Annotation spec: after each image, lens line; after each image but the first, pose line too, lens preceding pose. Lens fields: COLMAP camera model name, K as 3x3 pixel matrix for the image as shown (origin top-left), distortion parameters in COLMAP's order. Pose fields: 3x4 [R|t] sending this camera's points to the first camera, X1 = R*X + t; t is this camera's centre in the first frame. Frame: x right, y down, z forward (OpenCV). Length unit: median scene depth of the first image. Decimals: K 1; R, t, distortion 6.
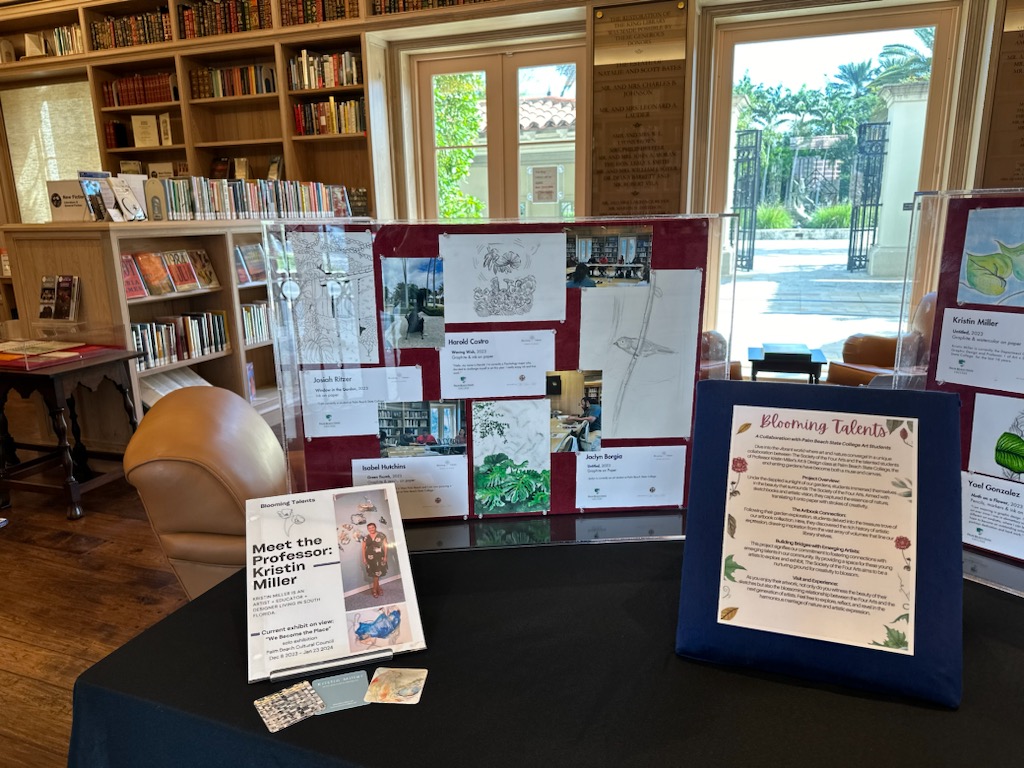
lens RADIAL K [[715.7, 0, 515.8], [0, 715.7, 385.5], [0, 0, 1]] dist [0.170986, -0.346990]
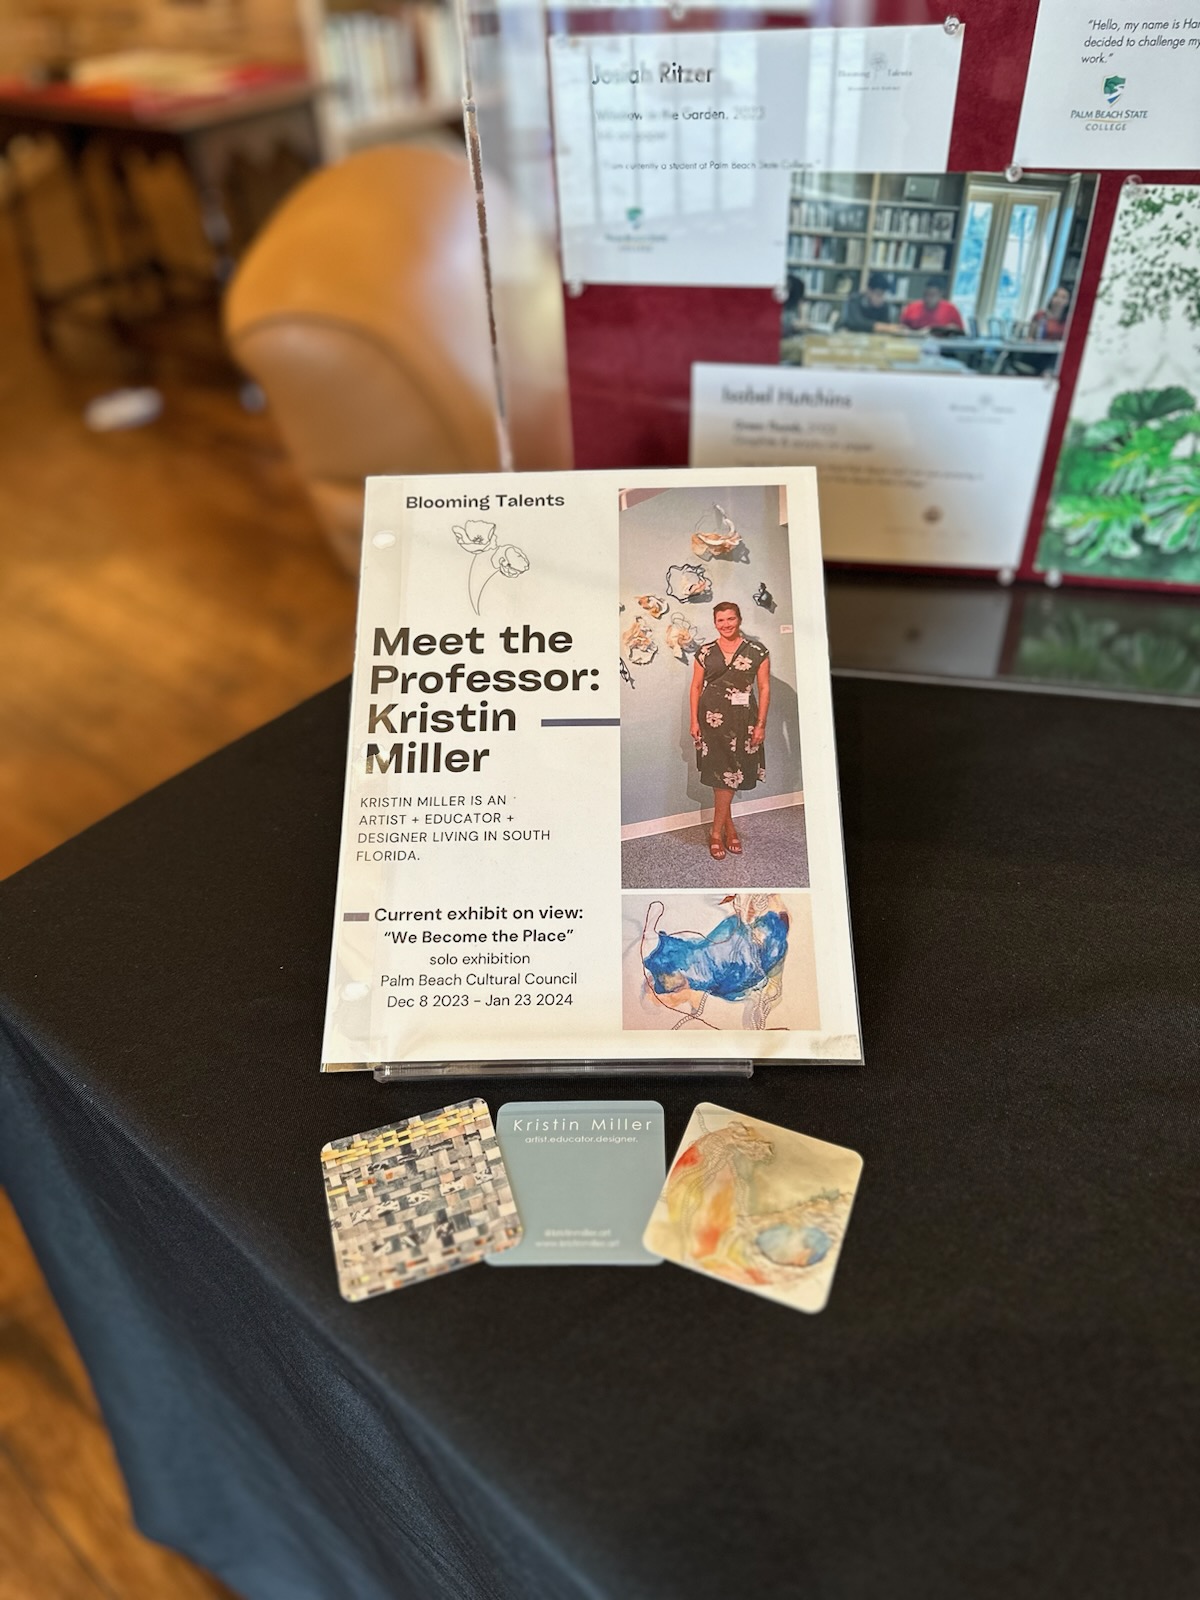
lens RADIAL K [[1138.2, 0, 603.5], [0, 1138.2, 806.8], [0, 0, 1]] dist [0.073953, -0.093012]
pose [[0.946110, 0.189927, -0.262304, -0.107419], [-0.044151, 0.878052, 0.476524, 0.036971], [0.320822, -0.439263, 0.839119, 0.546488]]
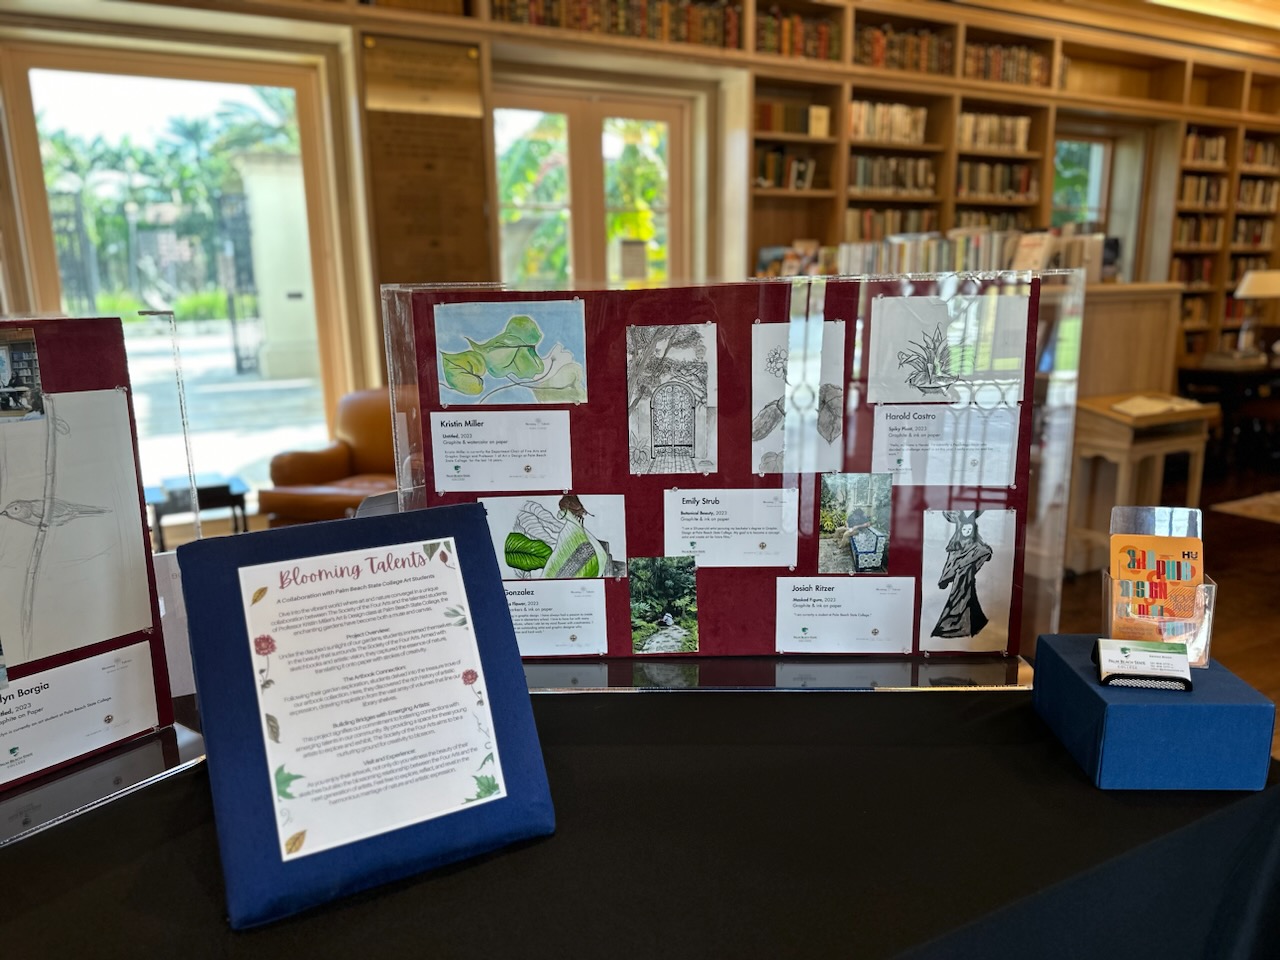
lens RADIAL K [[891.2, 0, 637.9], [0, 891.2, 489.0], [0, 0, 1]] dist [0.124658, -0.190471]
pose [[0.662311, -0.158356, 0.732303, -0.084057], [0.180163, 0.982391, 0.049493, -0.022475], [-0.727245, 0.099154, 0.679178, 0.068074]]
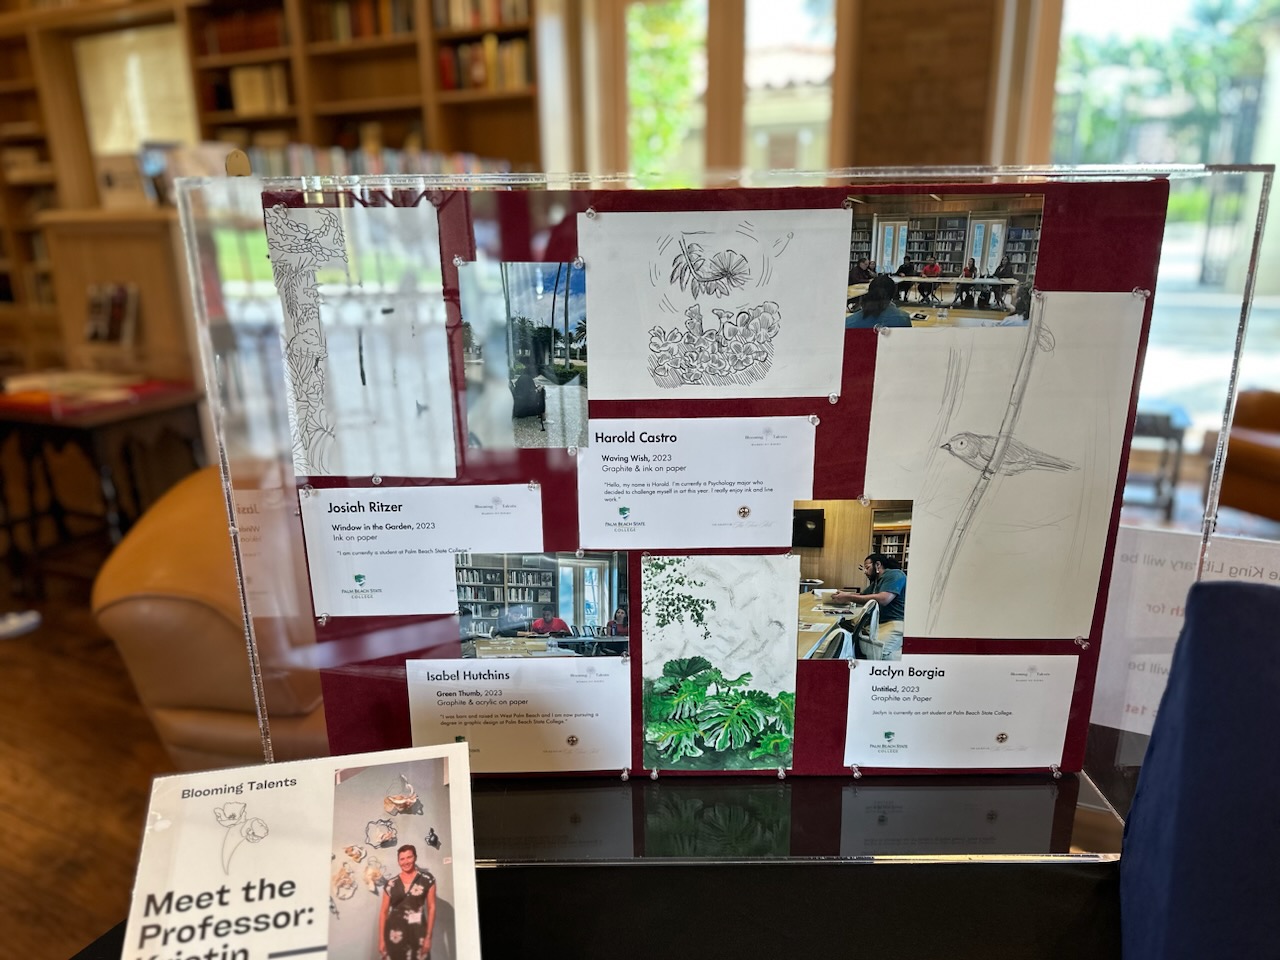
lens RADIAL K [[894.6, 0, 644.7], [0, 894.6, 481.9], [0, 0, 1]] dist [0.170986, -0.346990]
pose [[0.995077, 0.030050, -0.094441, -0.001694], [-0.024238, 0.997776, 0.062098, -0.081805], [0.096097, -0.059503, 0.993592, 0.463305]]
